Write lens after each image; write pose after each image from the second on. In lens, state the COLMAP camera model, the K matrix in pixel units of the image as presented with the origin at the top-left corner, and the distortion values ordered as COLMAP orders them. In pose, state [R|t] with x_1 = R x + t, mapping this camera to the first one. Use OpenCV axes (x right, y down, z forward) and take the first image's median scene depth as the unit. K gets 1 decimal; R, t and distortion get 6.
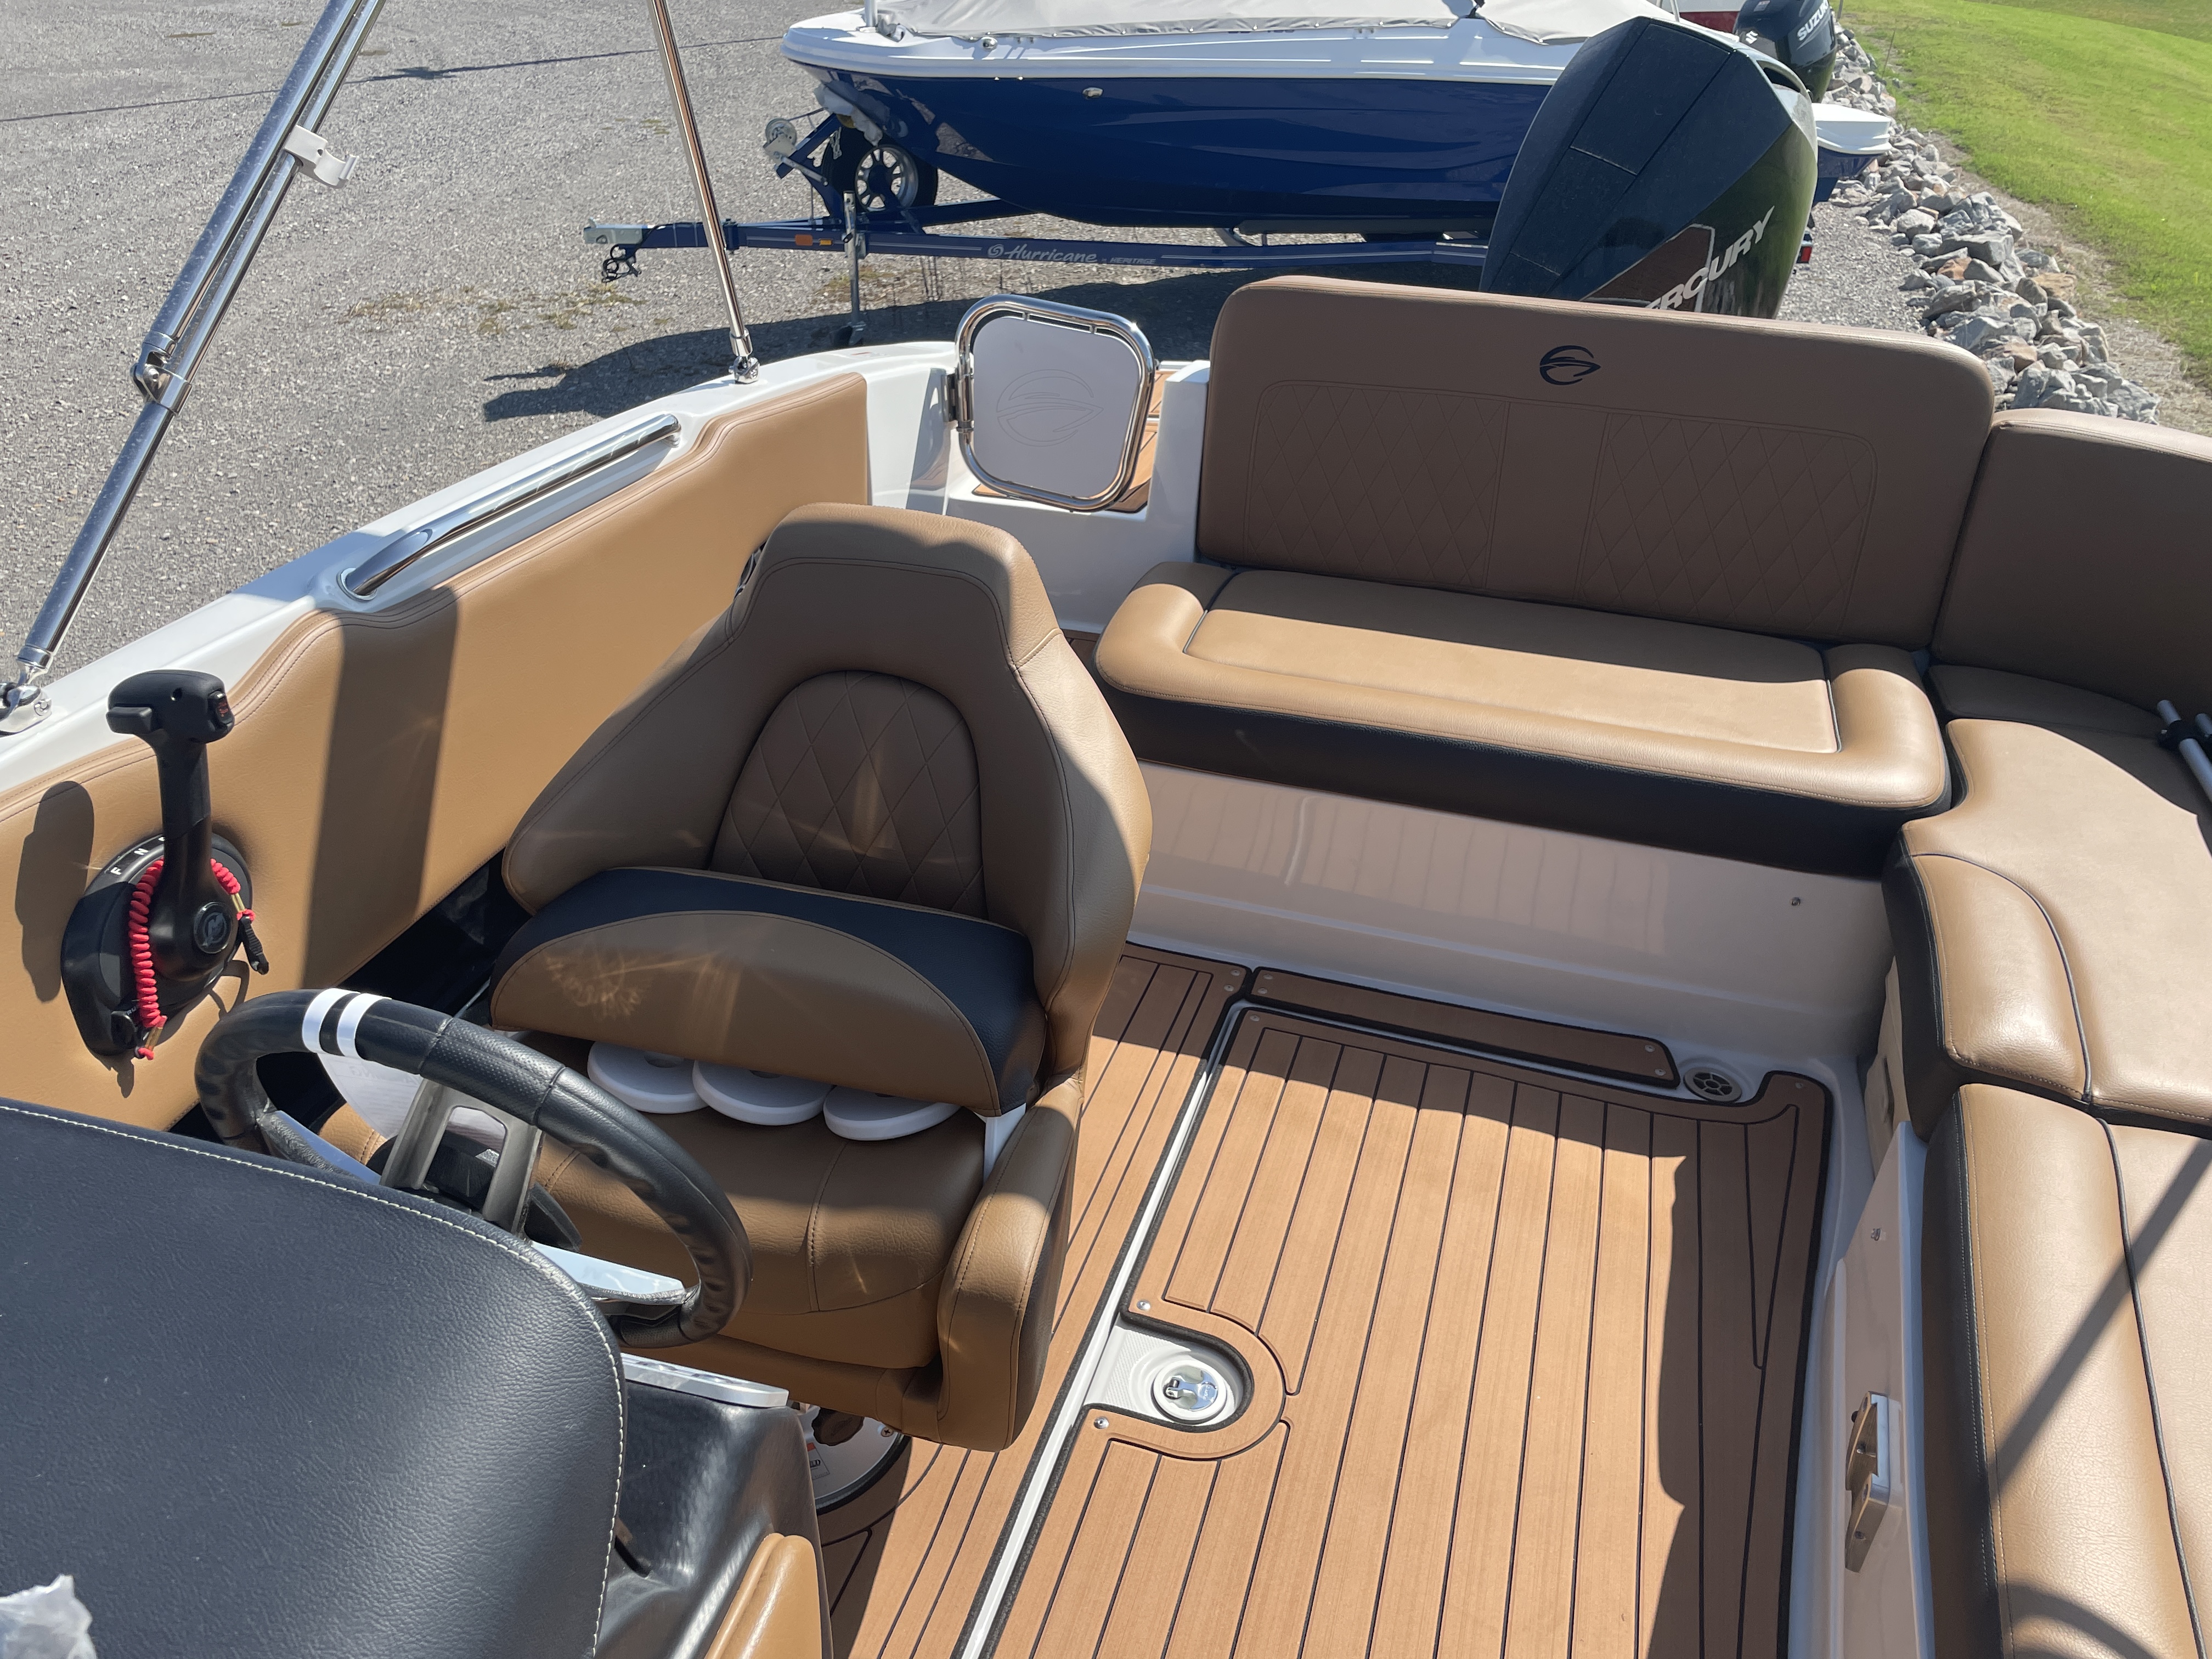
lens RADIAL K [[1711.1, 0, 1108.0], [0, 1711.1, 835.6], [0, 0, 1]] dist [0.011426, -0.022229]
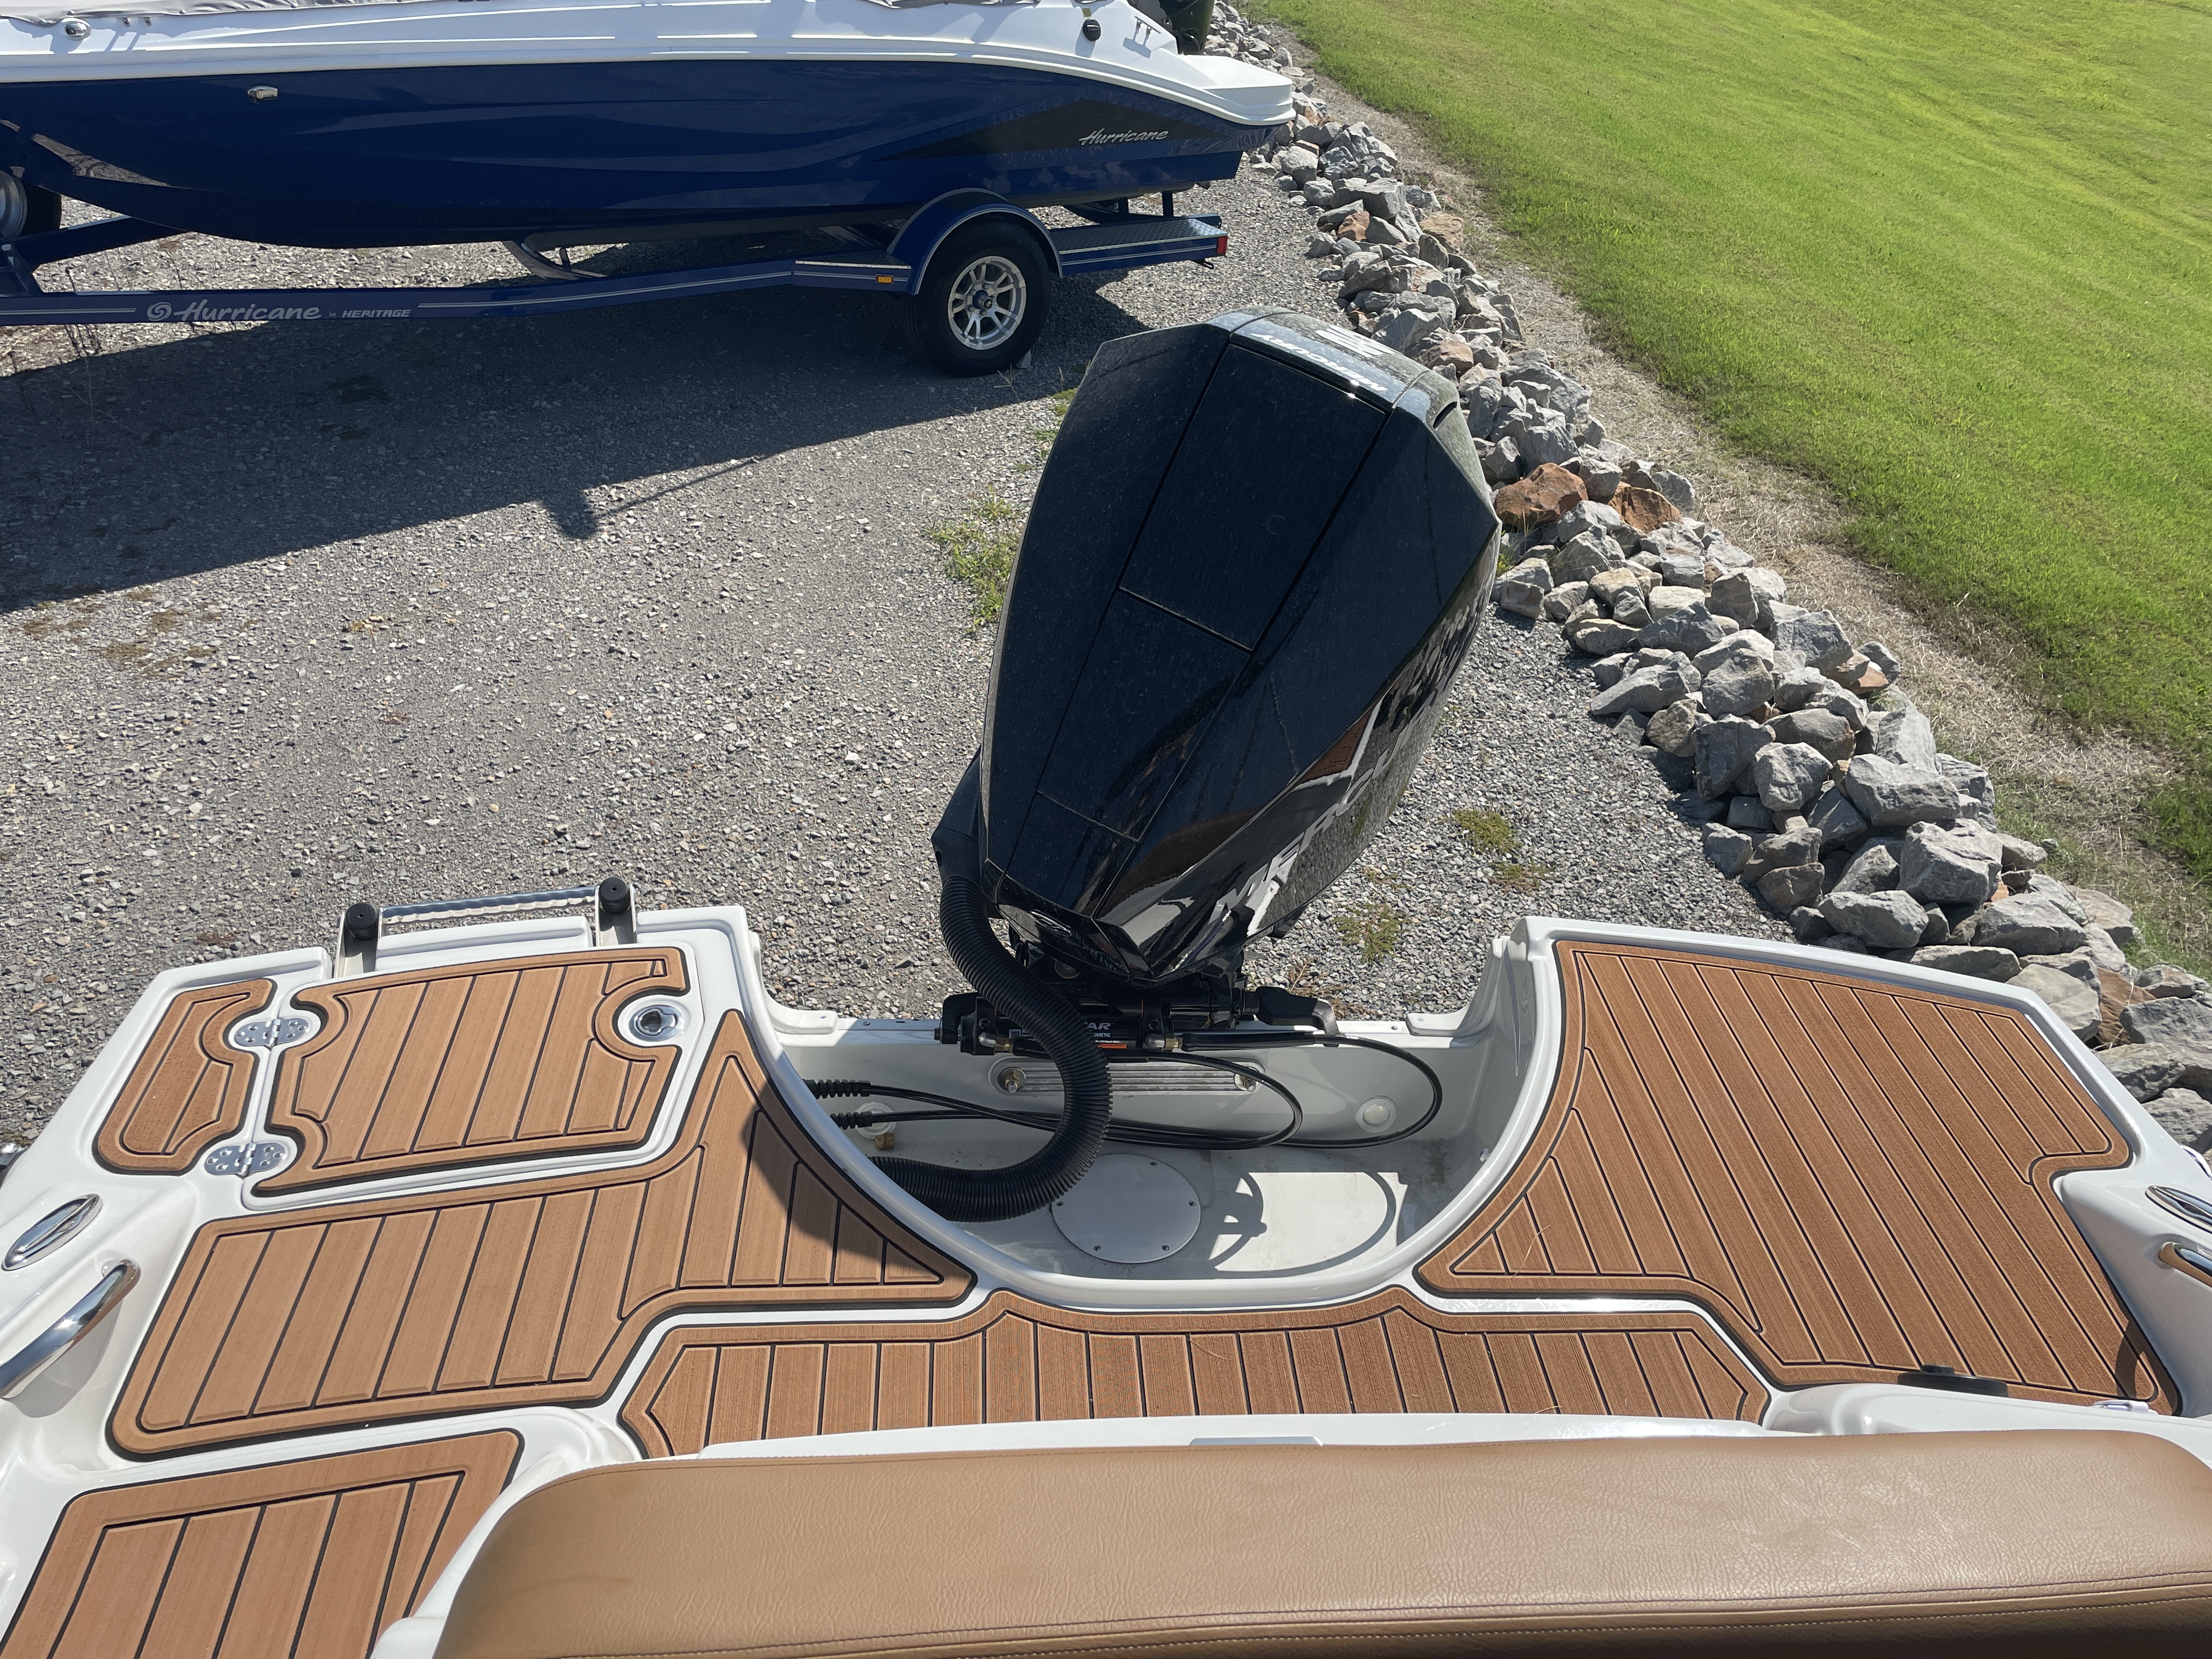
lens RADIAL K [[1711.1, 0, 1100.0], [0, 1711.1, 821.3], [0, 0, 1]] dist [0.011426, -0.022229]
pose [[0.934736, -0.155632, 0.319448, 0.029931], [0.128362, 0.986169, 0.104851, -0.133456], [-0.331348, -0.057003, 0.941785, 0.174191]]
